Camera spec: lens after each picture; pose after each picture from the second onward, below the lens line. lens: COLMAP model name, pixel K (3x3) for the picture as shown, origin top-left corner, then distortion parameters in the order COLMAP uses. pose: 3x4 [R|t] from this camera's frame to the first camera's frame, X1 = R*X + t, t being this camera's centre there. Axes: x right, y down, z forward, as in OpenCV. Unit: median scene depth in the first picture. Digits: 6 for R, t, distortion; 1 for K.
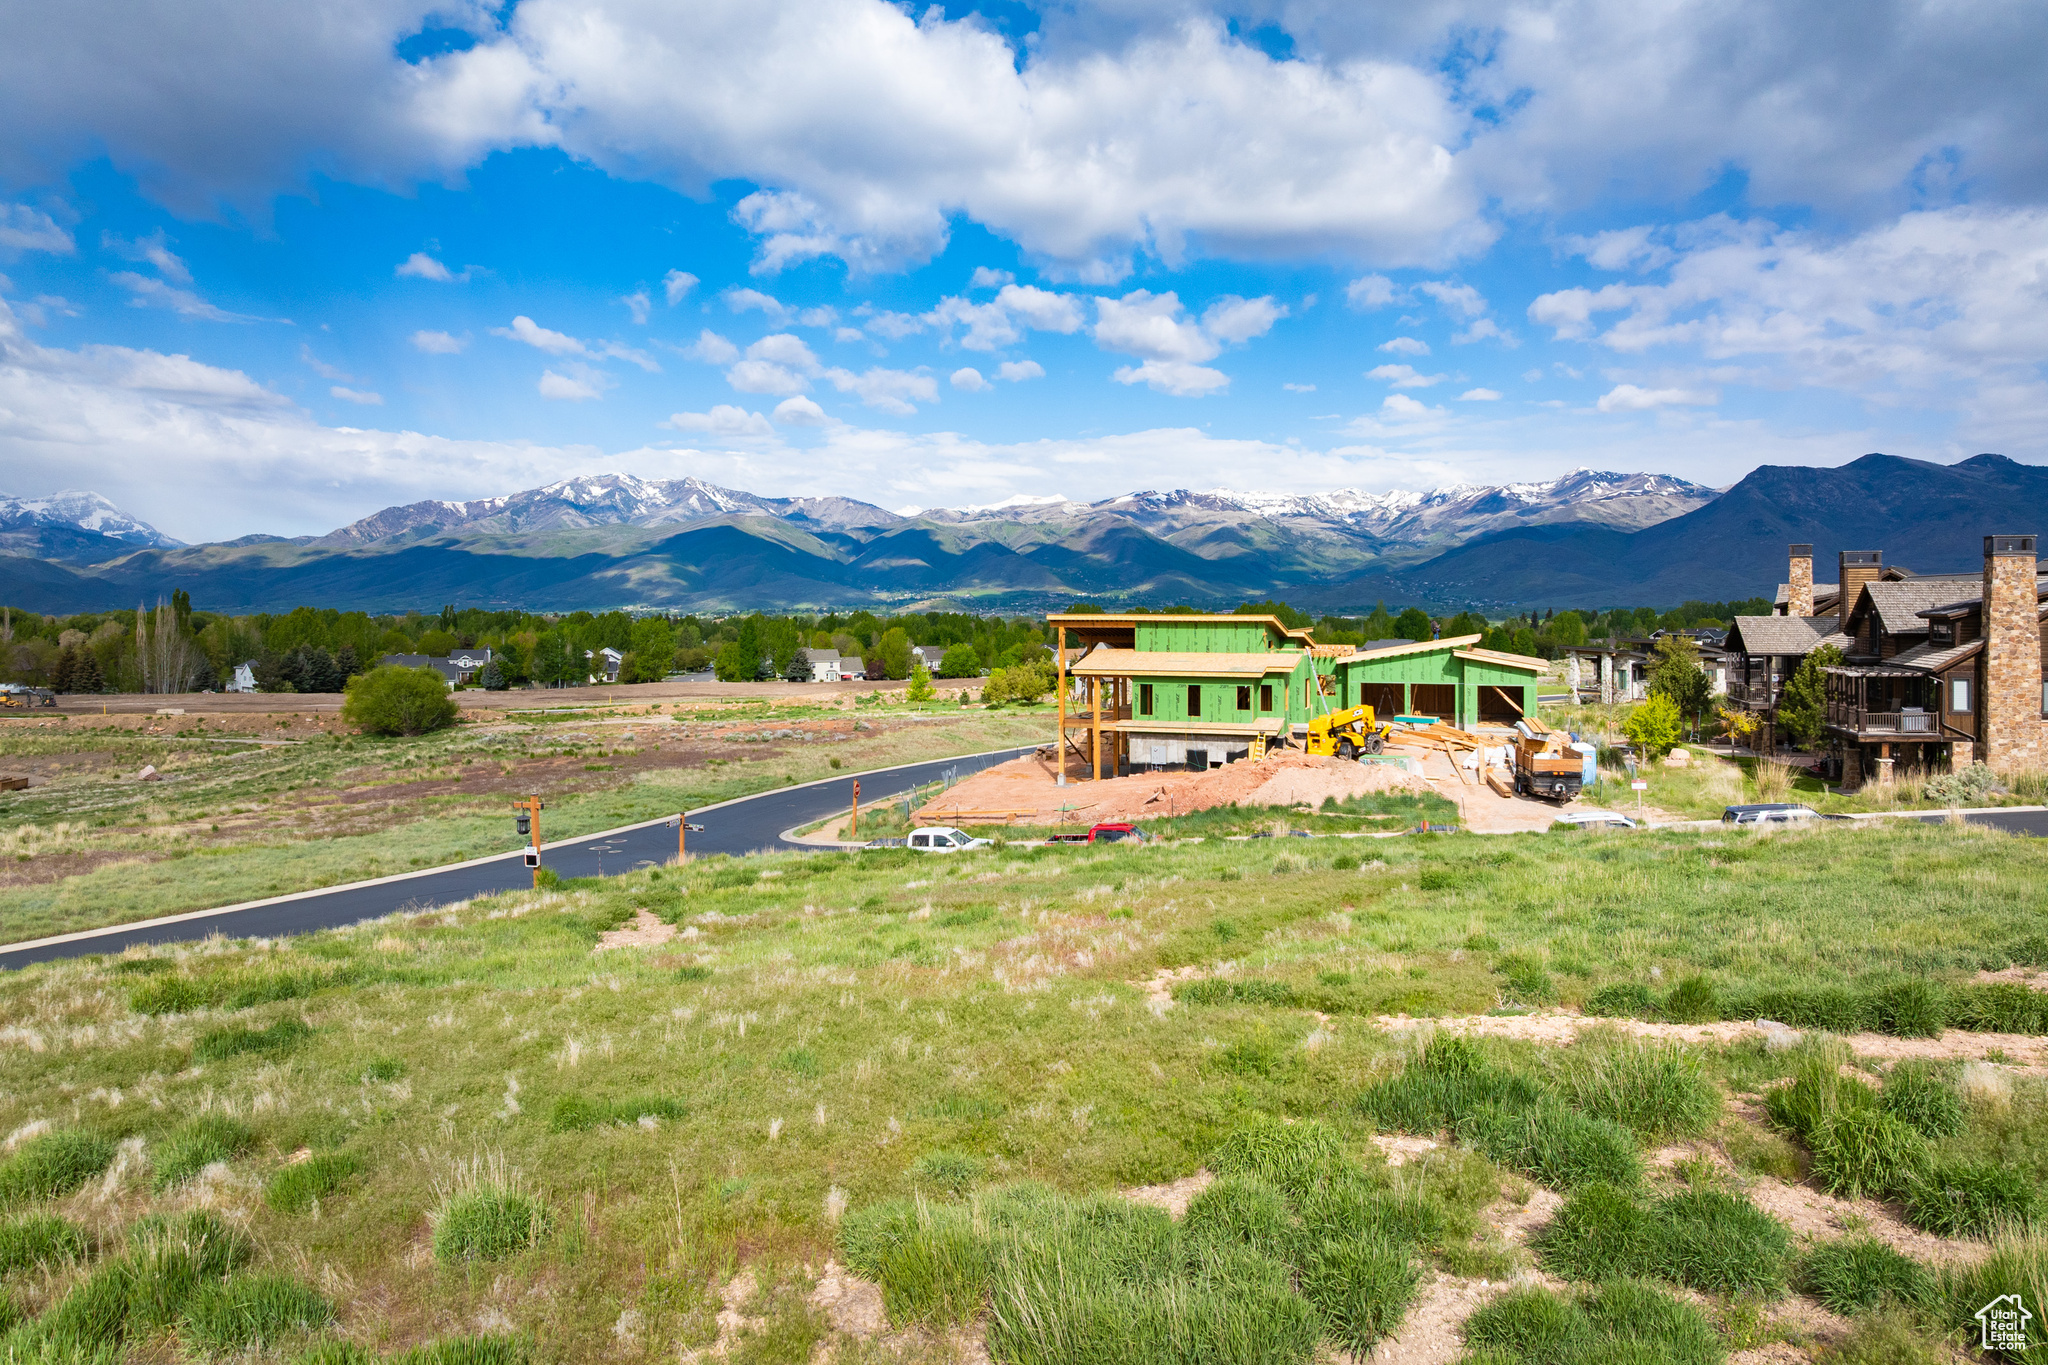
lens RADIAL K [[1443.2, 0, 1028.8], [0, 1443.2, 614.2], [0, 0, 1]] dist [-0.070509, 0.039095]
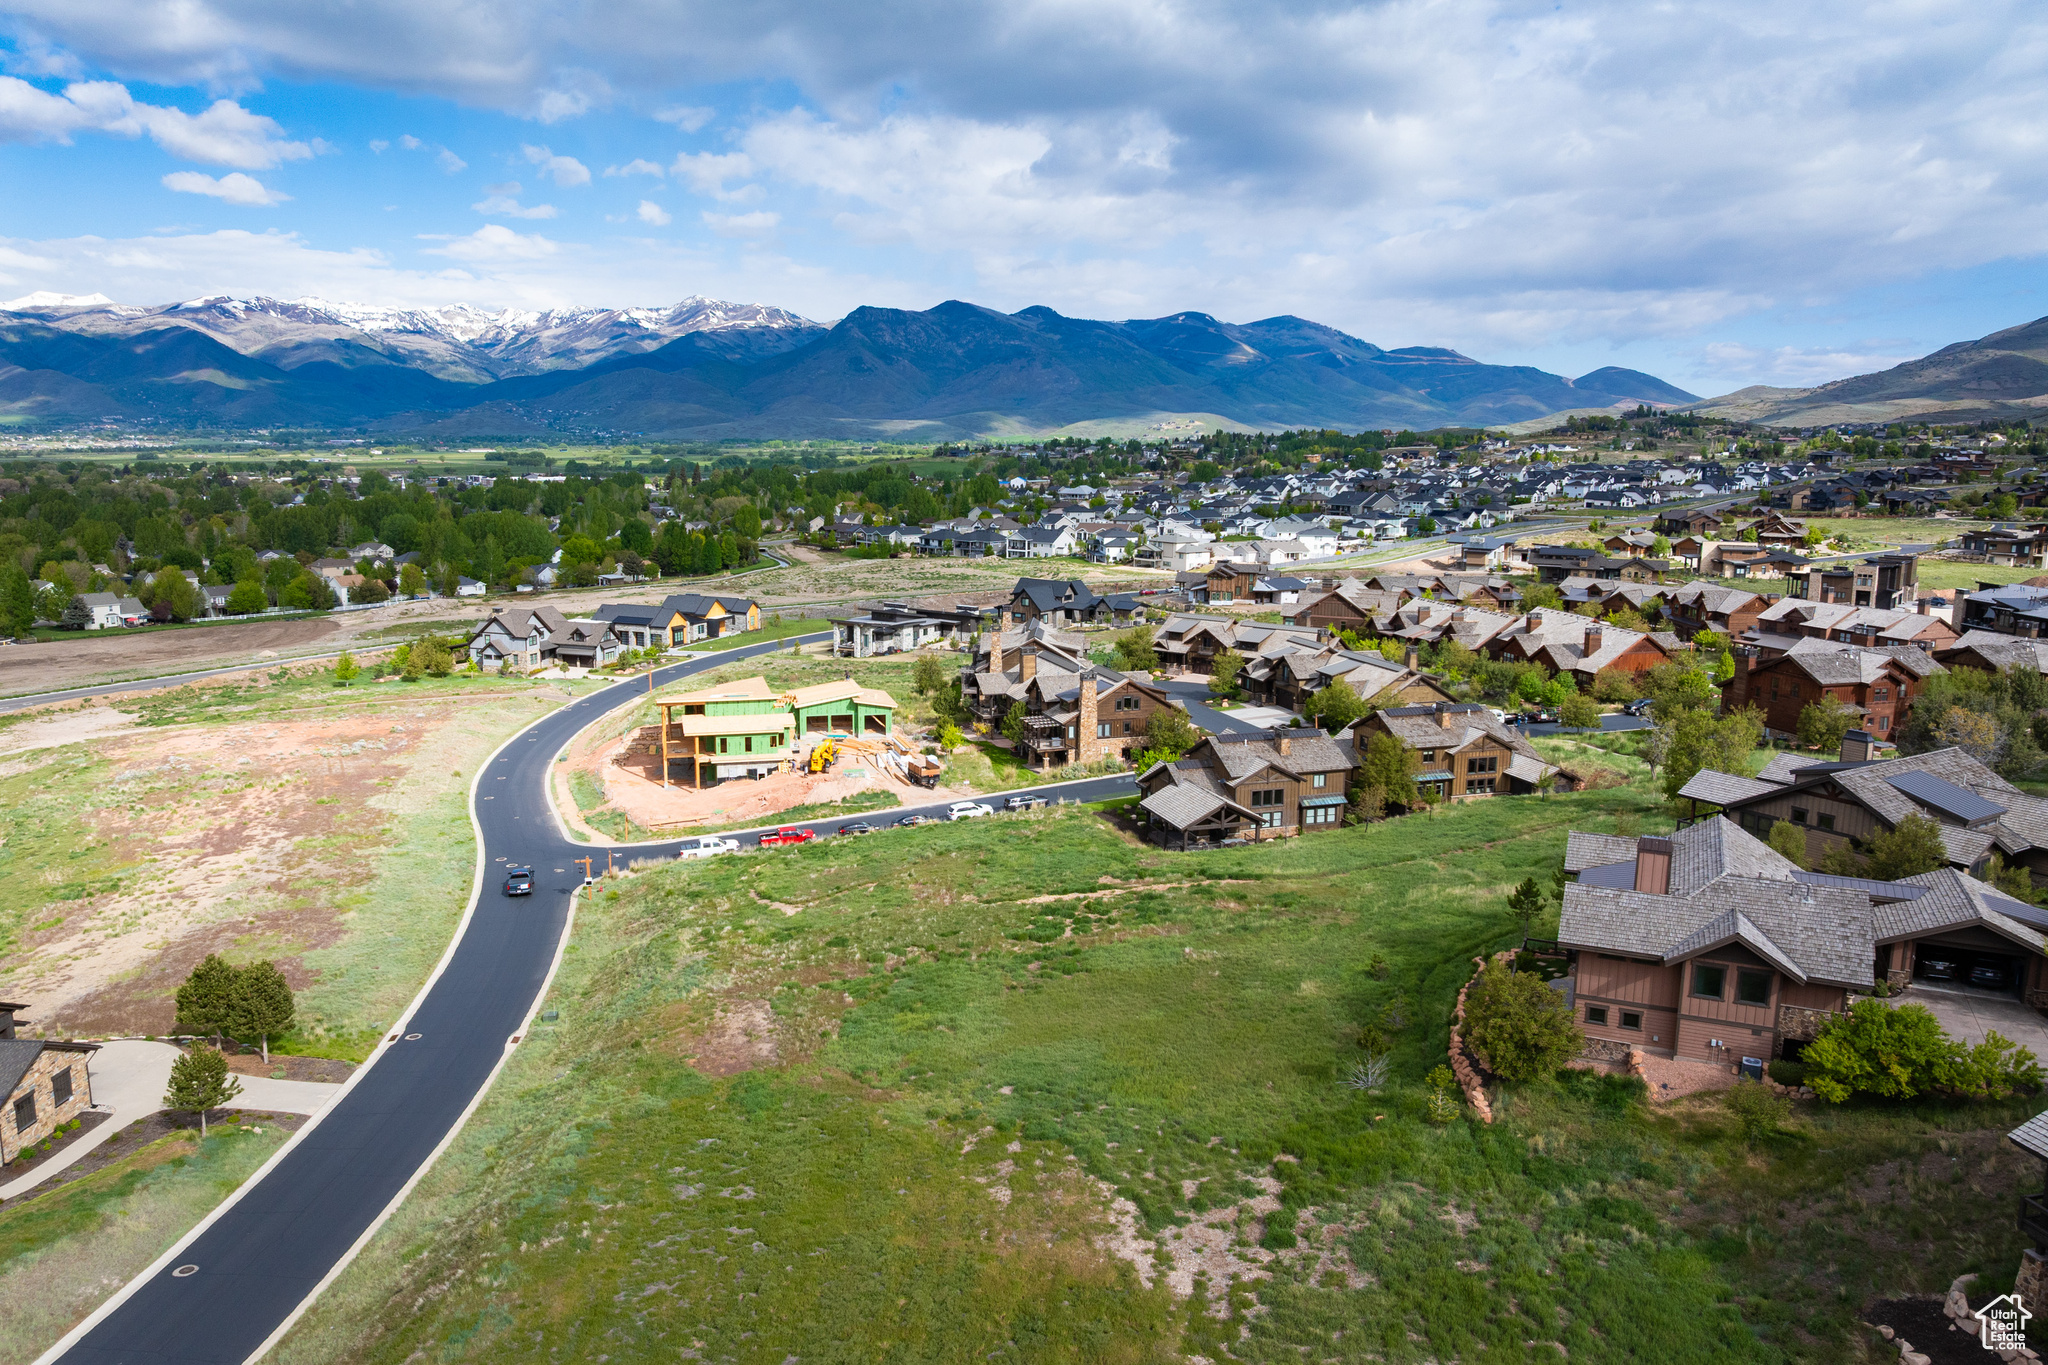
lens RADIAL K [[1443.2, 0, 1028.8], [0, 1443.2, 614.2], [0, 0, 1]] dist [-0.070509, 0.039095]
pose [[0.829338, -0.067865, 0.554611, -0.657272], [-0.000495, 0.992507, 0.122188, -0.363859], [-0.558747, -0.101609, 0.823090, -0.855368]]
